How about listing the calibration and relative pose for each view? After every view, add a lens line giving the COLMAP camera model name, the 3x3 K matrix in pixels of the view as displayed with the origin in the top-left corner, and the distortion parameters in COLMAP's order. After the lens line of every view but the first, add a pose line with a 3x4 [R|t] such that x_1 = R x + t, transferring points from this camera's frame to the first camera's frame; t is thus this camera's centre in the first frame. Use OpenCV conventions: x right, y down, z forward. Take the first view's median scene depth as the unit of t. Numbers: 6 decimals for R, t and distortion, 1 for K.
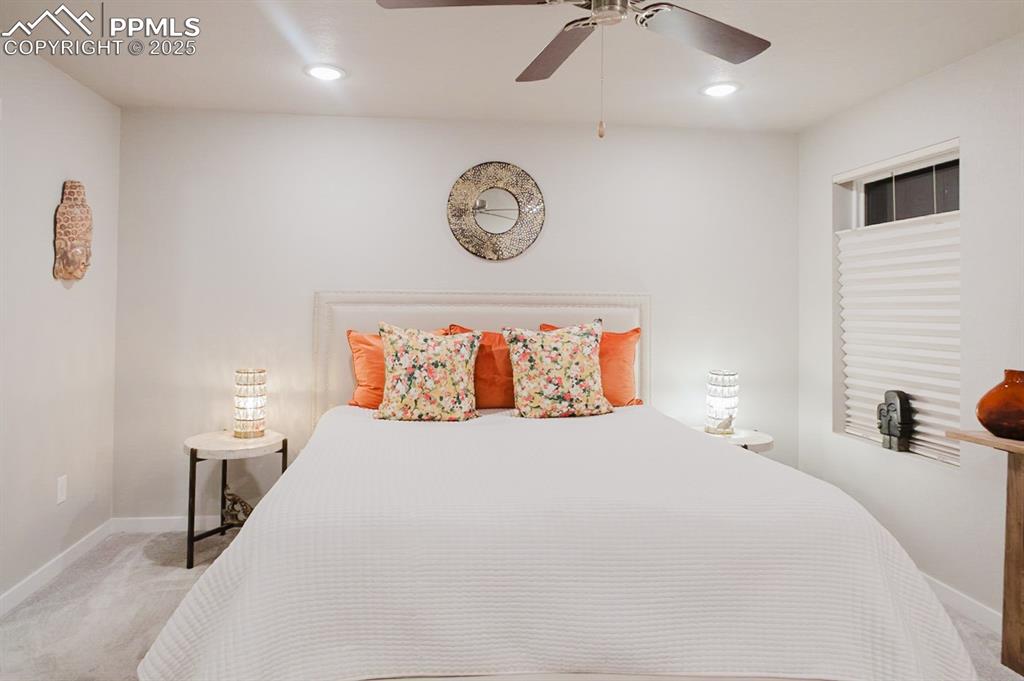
lens RADIAL K [[643.2, 0, 505.6], [0, 643.2, 323.5], [0, 0, 1]] dist [0.011171, 0.000117]
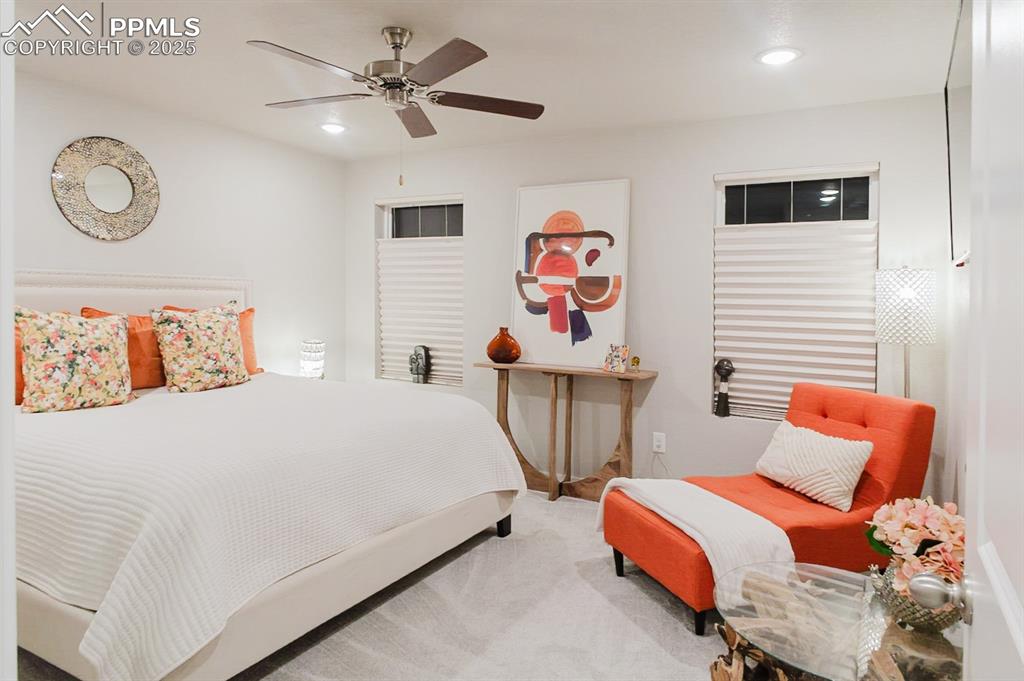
lens RADIAL K [[643.2, 0, 513.4], [0, 643.2, 338.9], [0, 0, 1]] dist [0.011171, 0.000117]
pose [[0.554877, -0.053595, 0.830204, -0.561234], [0.006952, 0.998187, 0.059793, -0.004856], [-0.831903, -0.027406, 0.554244, -0.056111]]
